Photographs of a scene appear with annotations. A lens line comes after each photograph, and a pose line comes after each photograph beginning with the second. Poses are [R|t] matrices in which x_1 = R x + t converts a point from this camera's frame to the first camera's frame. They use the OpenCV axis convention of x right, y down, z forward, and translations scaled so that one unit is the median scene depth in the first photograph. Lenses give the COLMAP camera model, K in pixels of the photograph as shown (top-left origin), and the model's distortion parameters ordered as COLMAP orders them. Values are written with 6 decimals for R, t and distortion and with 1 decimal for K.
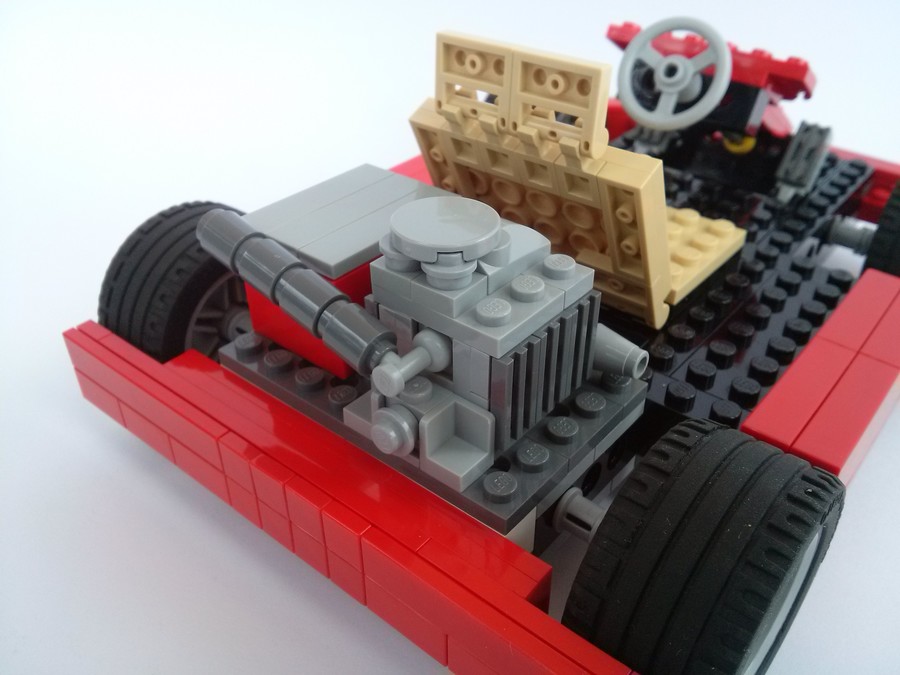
lens RADIAL K [[800.9, 0, 442.3], [0, 800.9, 336.0], [0, 0, 1]] dist [0.004748, -0.012145]
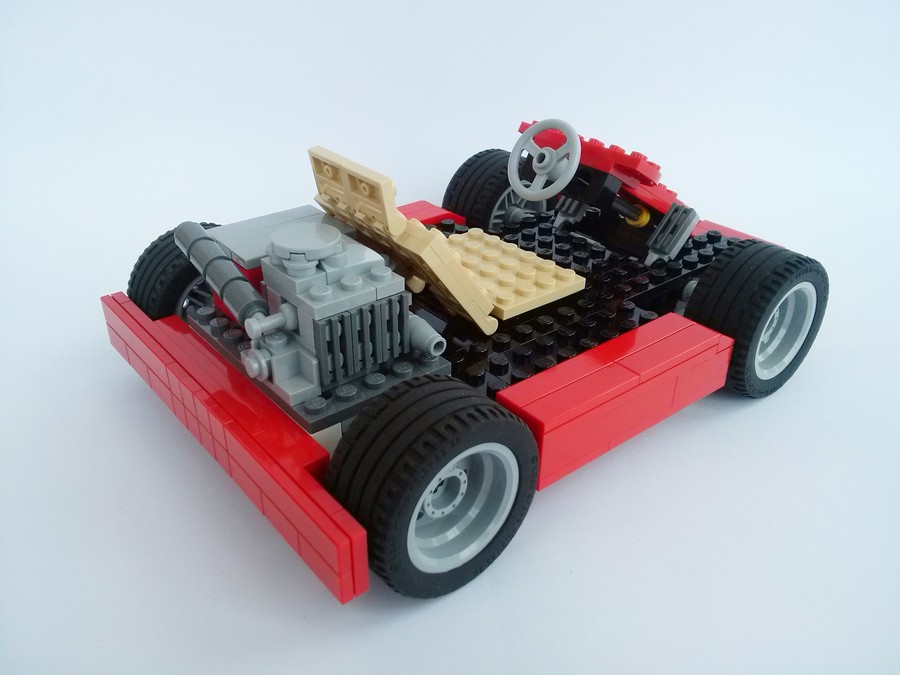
lens RADIAL K [[813.1, 0, 429.7], [0, 813.1, 334.3], [0, 0, 1]] dist [-0.003763, -0.001931]
pose [[0.976648, 0.102274, -0.188943, 0.527964], [-0.120230, 0.989003, -0.086124, 0.147419], [0.178057, 0.106830, 0.978204, -0.484748]]
